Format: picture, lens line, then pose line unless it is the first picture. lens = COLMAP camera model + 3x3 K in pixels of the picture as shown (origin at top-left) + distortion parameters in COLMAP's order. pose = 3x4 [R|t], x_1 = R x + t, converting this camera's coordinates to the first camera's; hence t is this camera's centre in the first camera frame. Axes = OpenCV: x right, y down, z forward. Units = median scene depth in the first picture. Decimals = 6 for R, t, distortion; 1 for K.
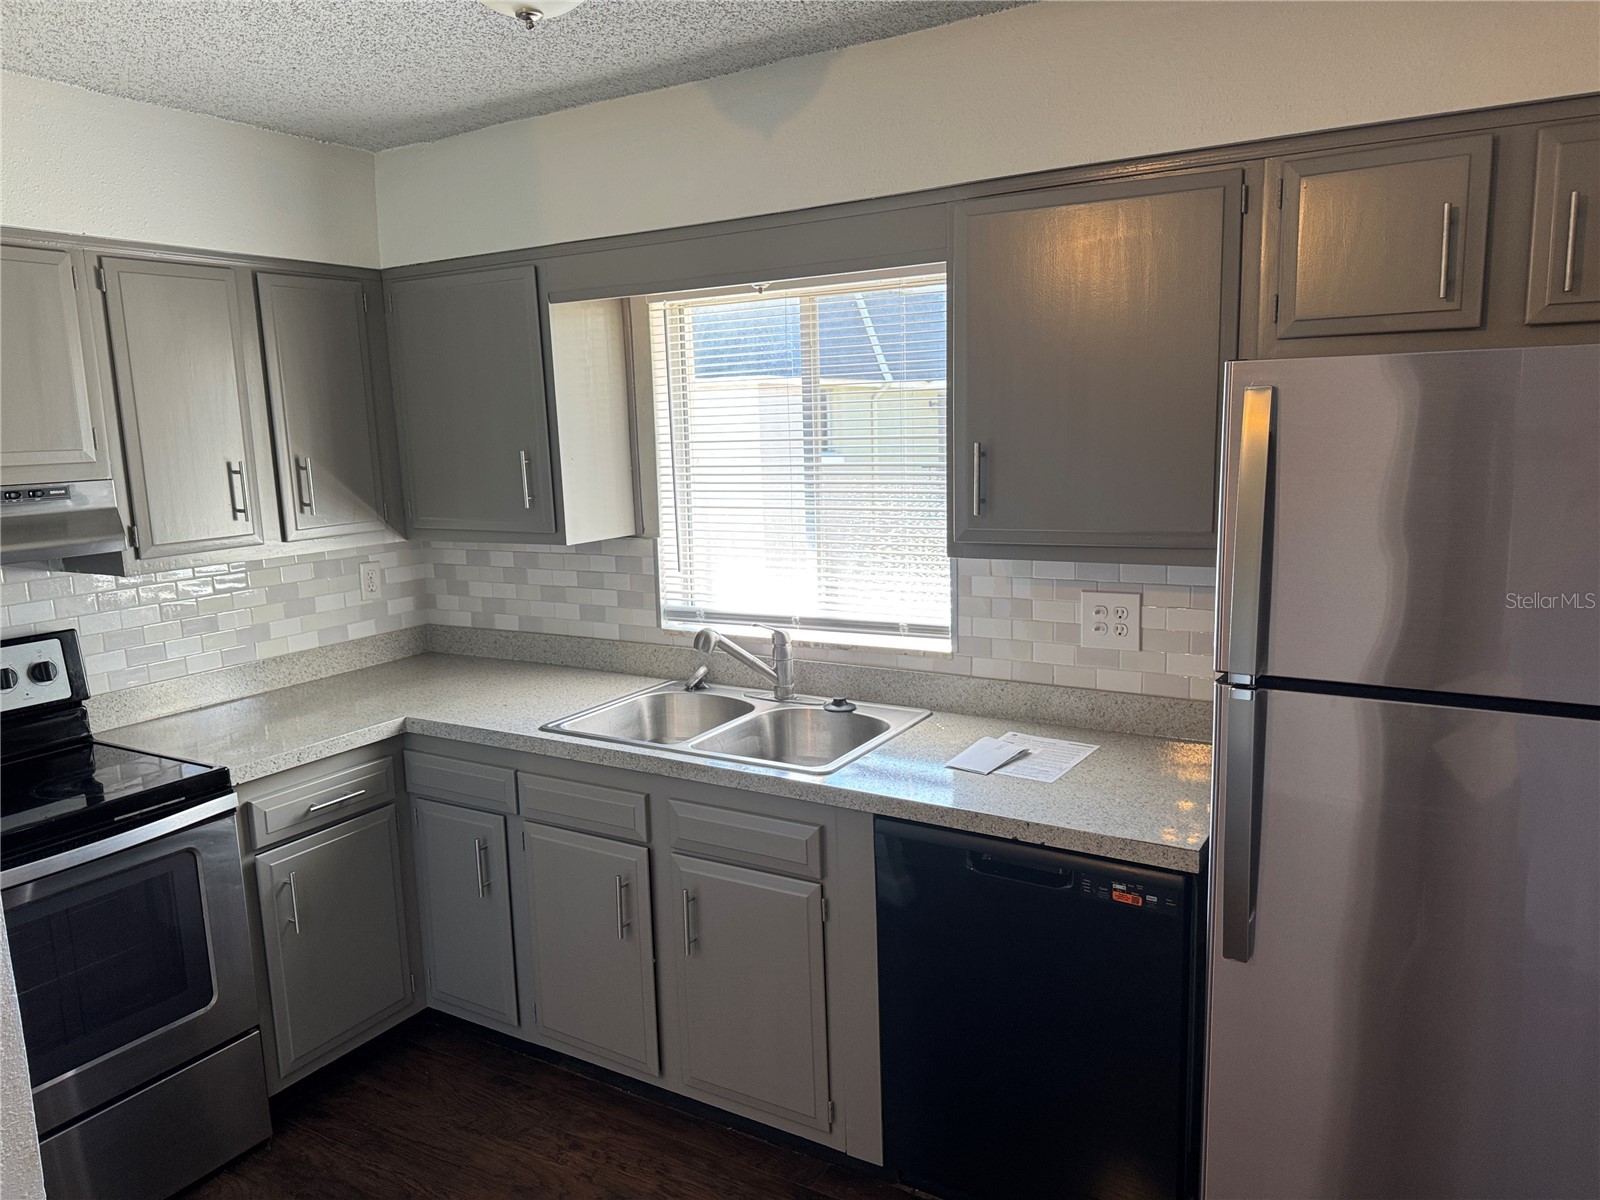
lens RADIAL K [[1118.0, 0, 800.0], [0, 1118.0, 600.0], [0, 0, 1]] dist [0.135681, -0.160370]
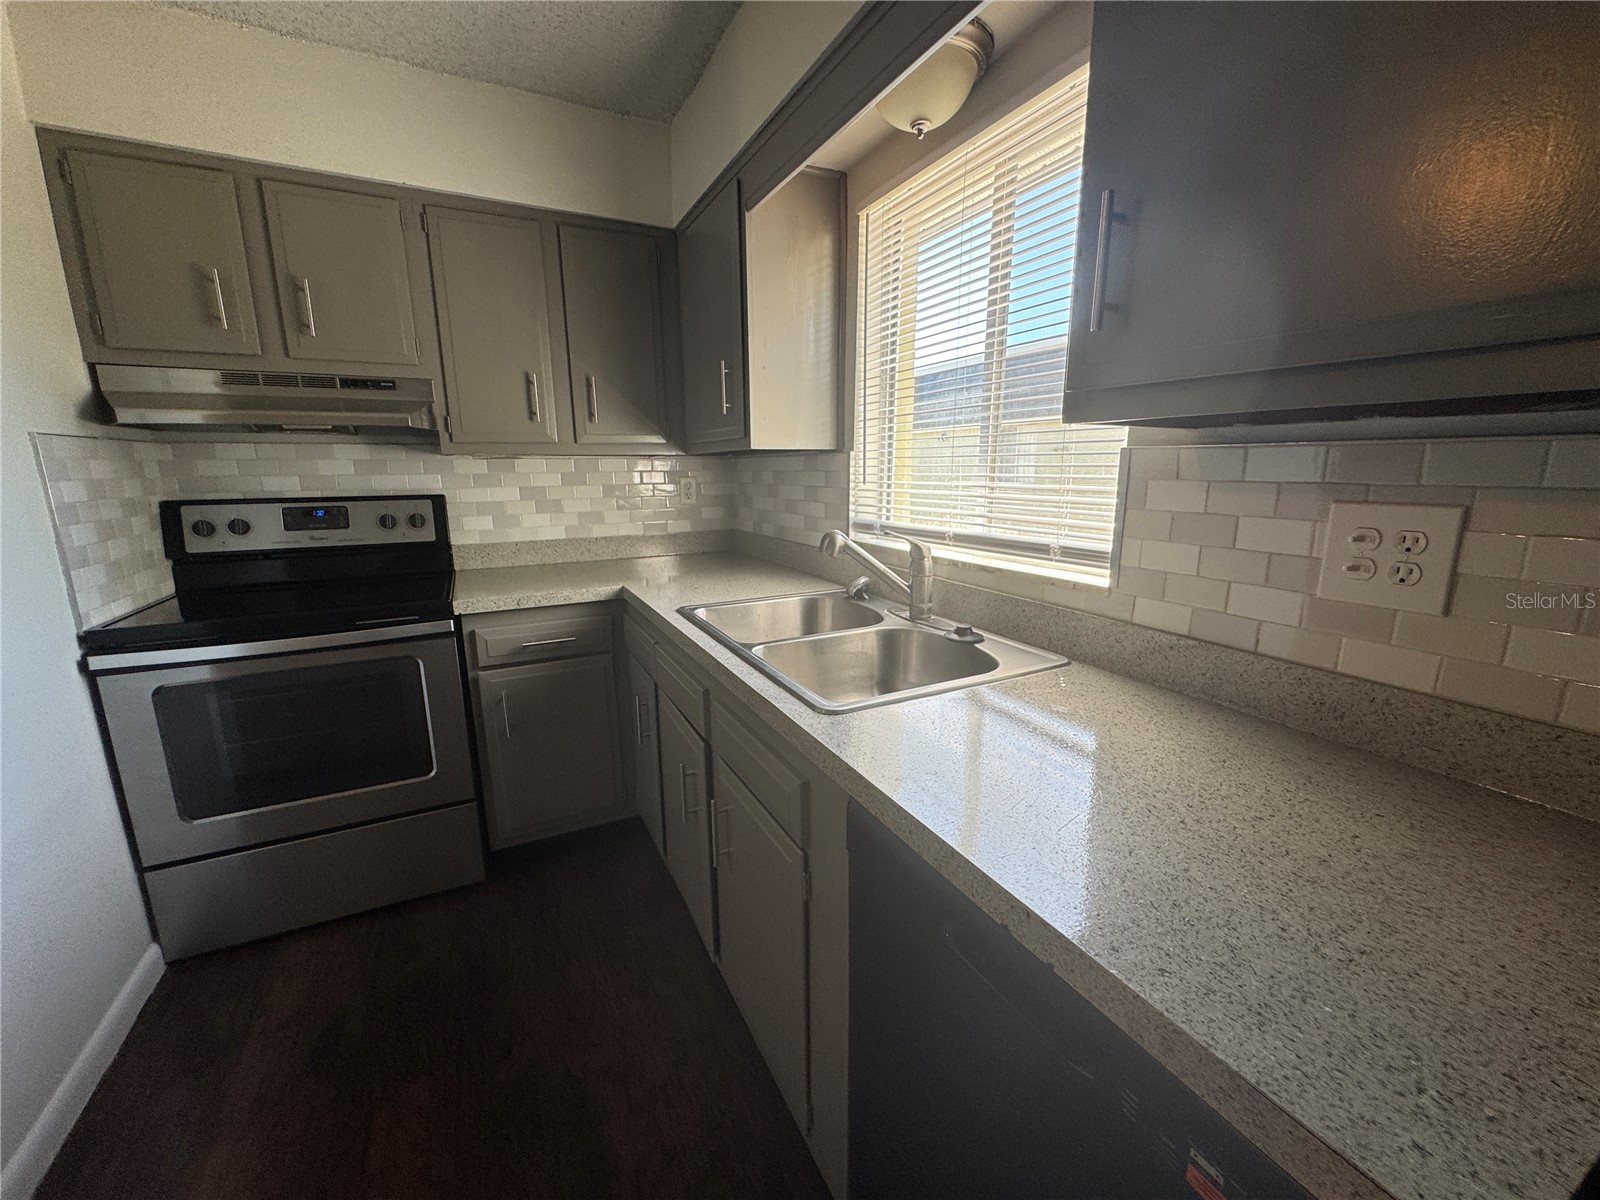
lens RADIAL K [[640.2, 0, 800.0], [0, 640.2, 600.0], [0, 0, 1]] dist [0.000697, -0.000008]
pose [[0.850186, 0.134062, -0.509128, 0.178402], [-0.102690, 0.990689, 0.089385, 0.038349], [0.516371, -0.023711, 0.856037, 0.533768]]
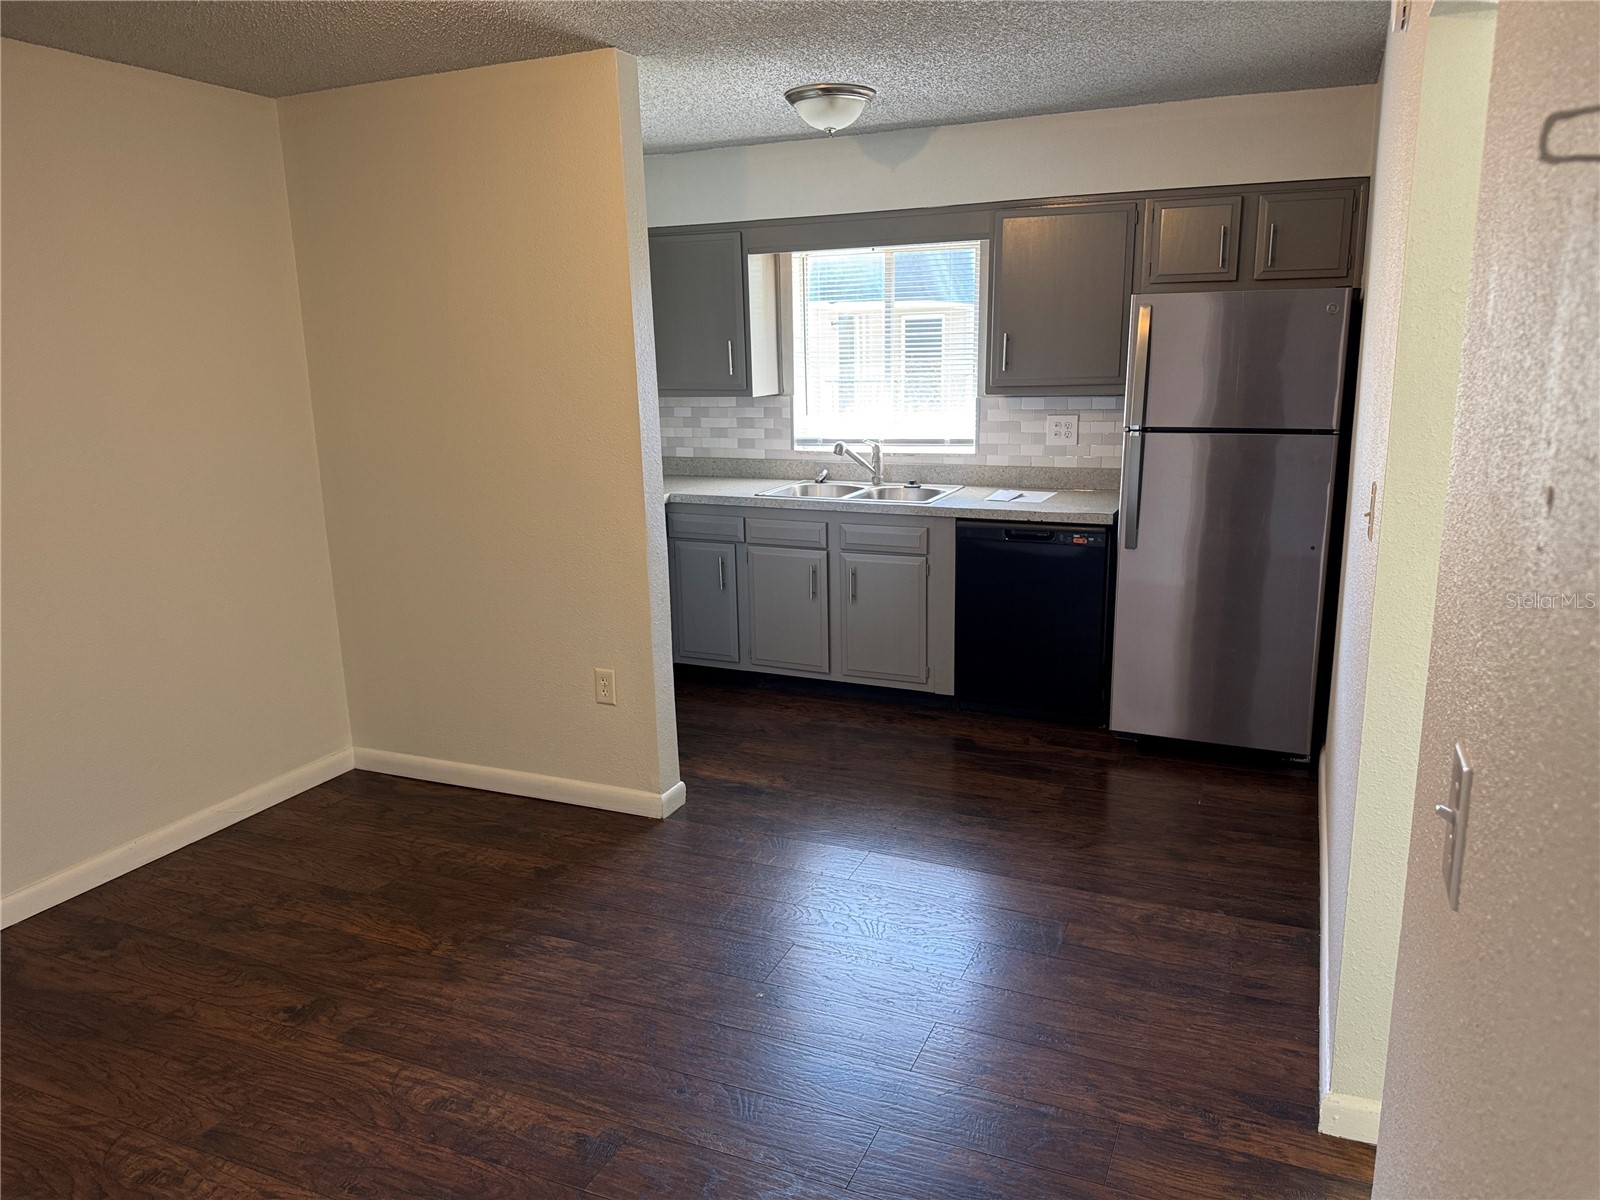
lens RADIAL K [[1118.0, 0, 800.0], [0, 1118.0, 600.0], [0, 0, 1]] dist [0.135681, -0.160370]
pose [[0.992628, -0.016908, 0.120018, -0.376152], [0.009048, 0.997796, 0.065732, 0.163392], [-0.120865, -0.064162, 0.990593, -0.810072]]
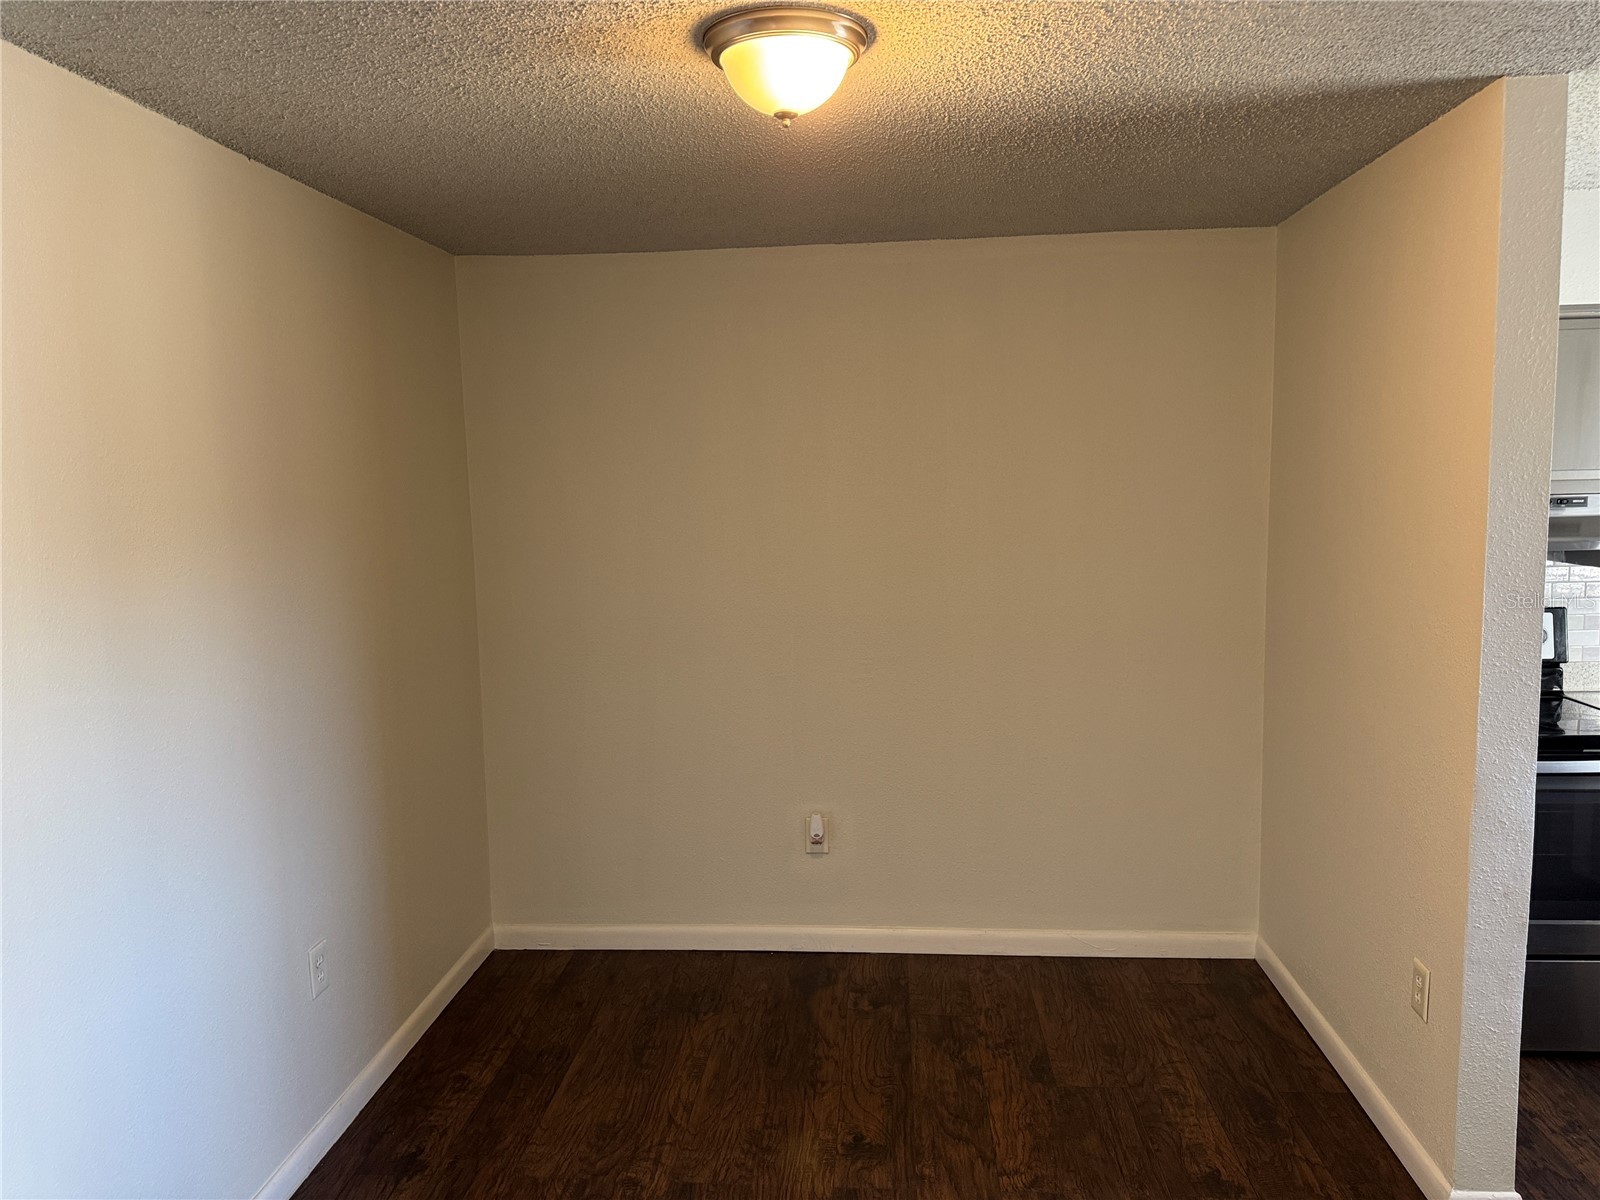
lens RADIAL K [[1146.5, 0, 800.0], [0, 1146.5, 600.0], [0, 0, 1]] dist [-0.006519, -0.010390]
pose [[0.454364, 0.132045, -0.880975, 0.104499], [-0.138651, 0.987383, 0.076485, 0.038318], [0.879960, 0.087396, 0.466940, -0.353905]]
